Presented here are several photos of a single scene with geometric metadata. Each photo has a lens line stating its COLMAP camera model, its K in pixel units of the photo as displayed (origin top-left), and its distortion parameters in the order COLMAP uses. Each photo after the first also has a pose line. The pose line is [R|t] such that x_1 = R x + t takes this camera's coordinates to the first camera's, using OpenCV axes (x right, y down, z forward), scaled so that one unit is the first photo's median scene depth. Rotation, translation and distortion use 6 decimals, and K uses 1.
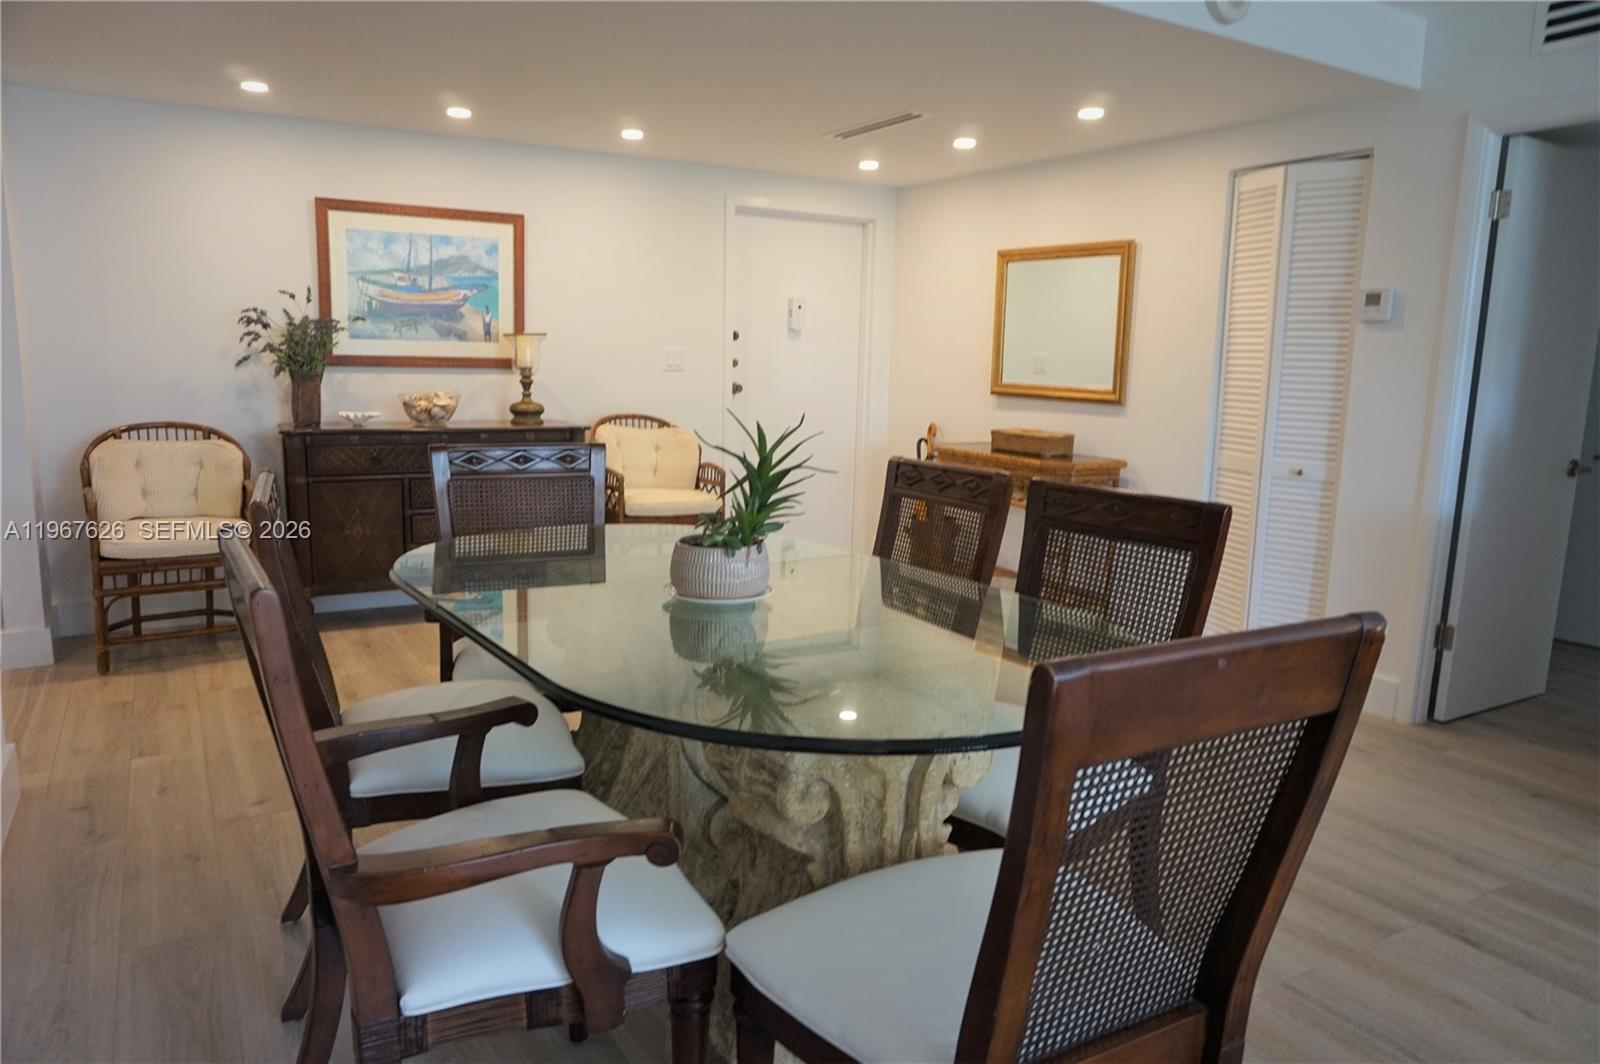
lens RADIAL K [[1082.2, 0, 799.8], [0, 1082.2, 540.6], [0, 0, 1]] dist [-0.054685, 0.017407]
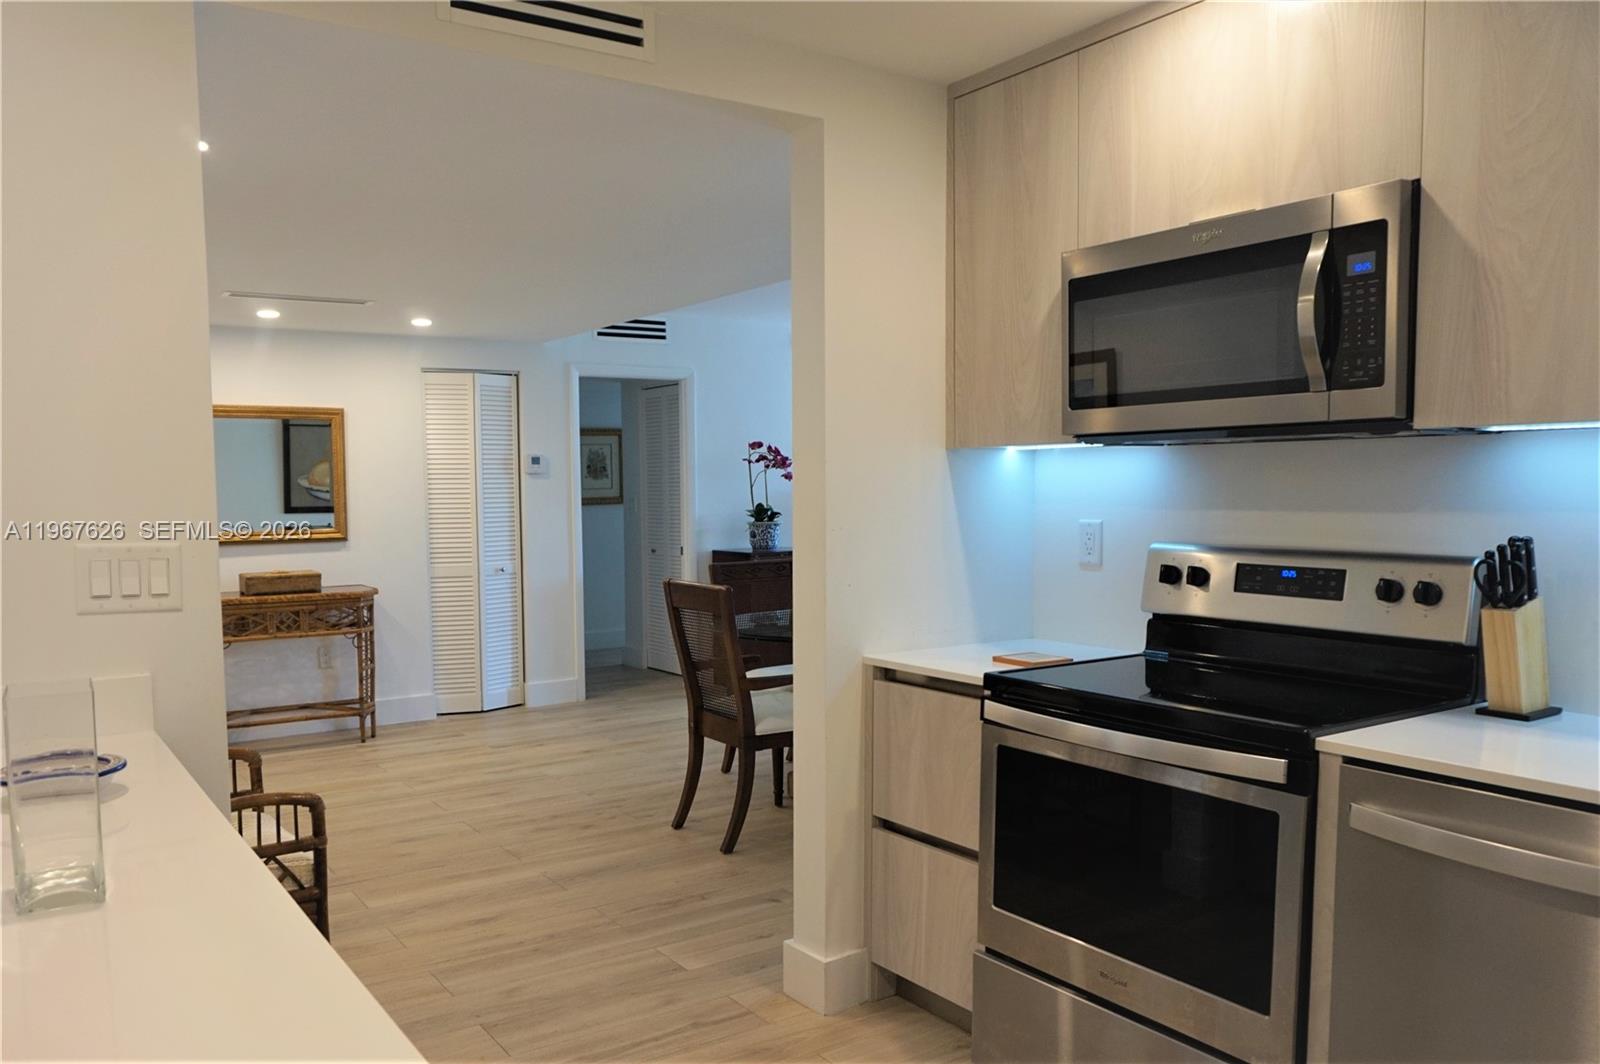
lens RADIAL K [[1193.8, 0, 799.4], [0, 1193.8, 531.6], [0, 0, 1]] dist [-0.001026, -0.000502]
pose [[-0.091438, -0.072875, 0.993141, -1.433408], [0.174232, 0.980764, 0.088008, -0.217332], [-0.980450, 0.181084, -0.076982, 0.780614]]
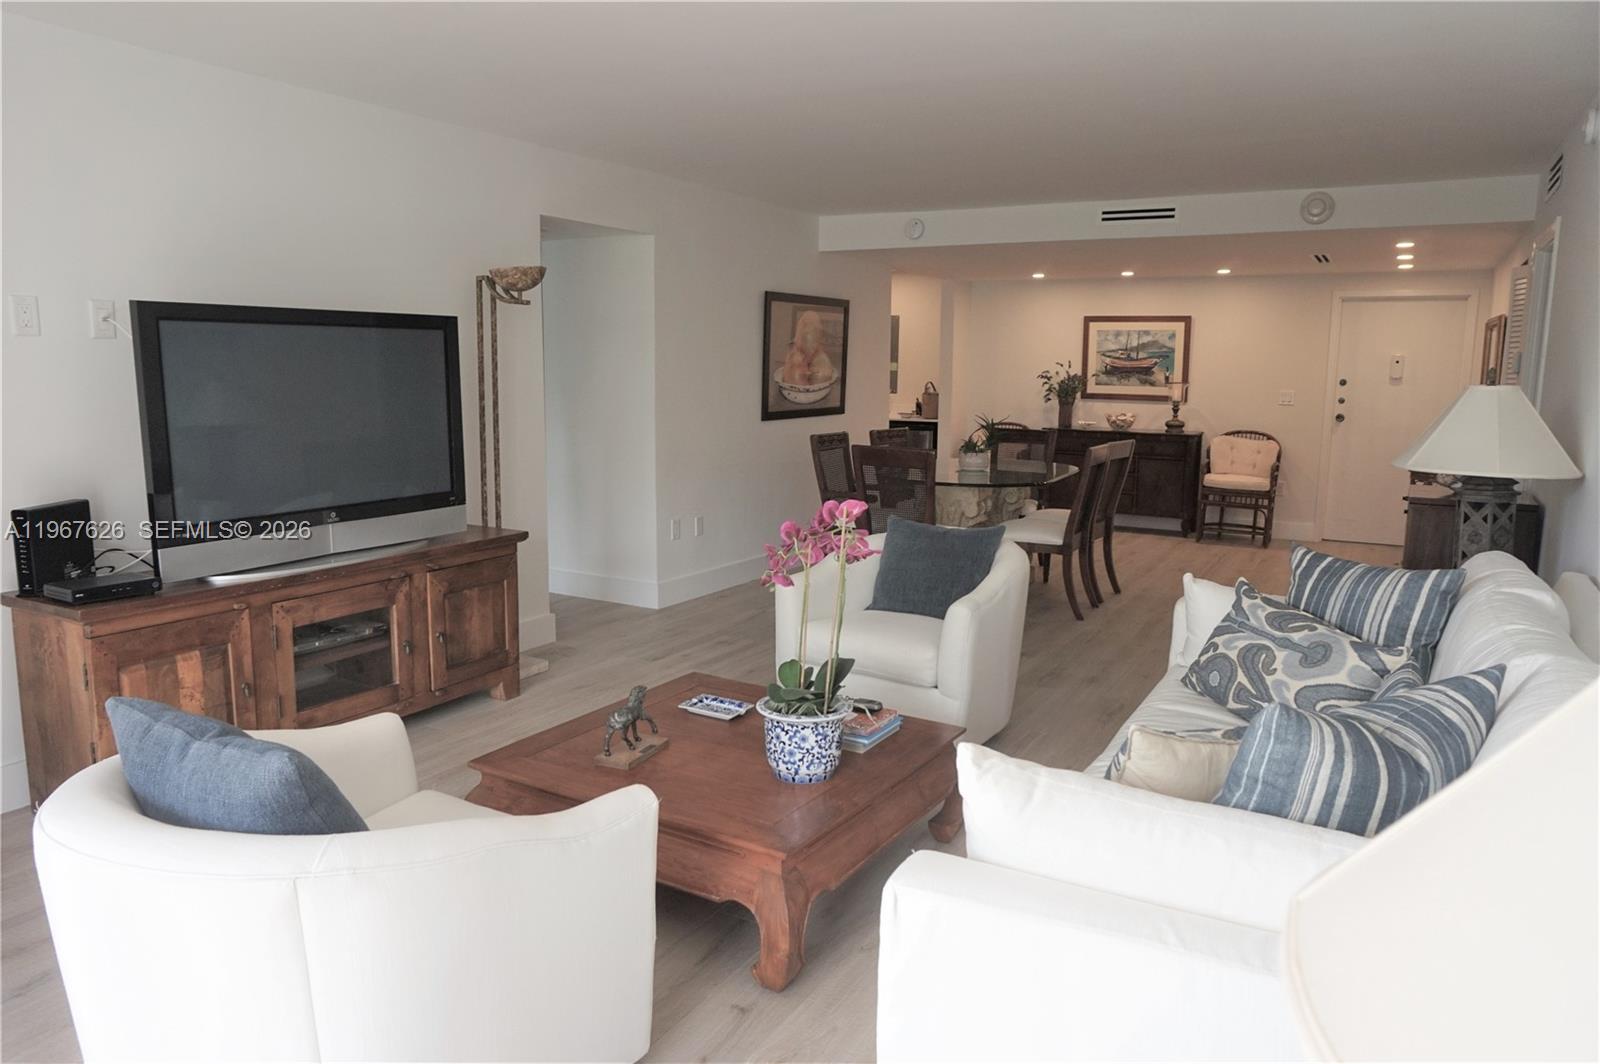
lens RADIAL K [[1082.2, 0, 798.8], [0, 1082.2, 531.1], [0, 0, 1]] dist [-0.054685, 0.017407]
pose [[0.467090, 0.115875, -0.876584, 1.051682], [-0.148398, 0.987587, 0.051474, 0.055395], [0.871668, 0.106040, 0.478488, -0.387939]]
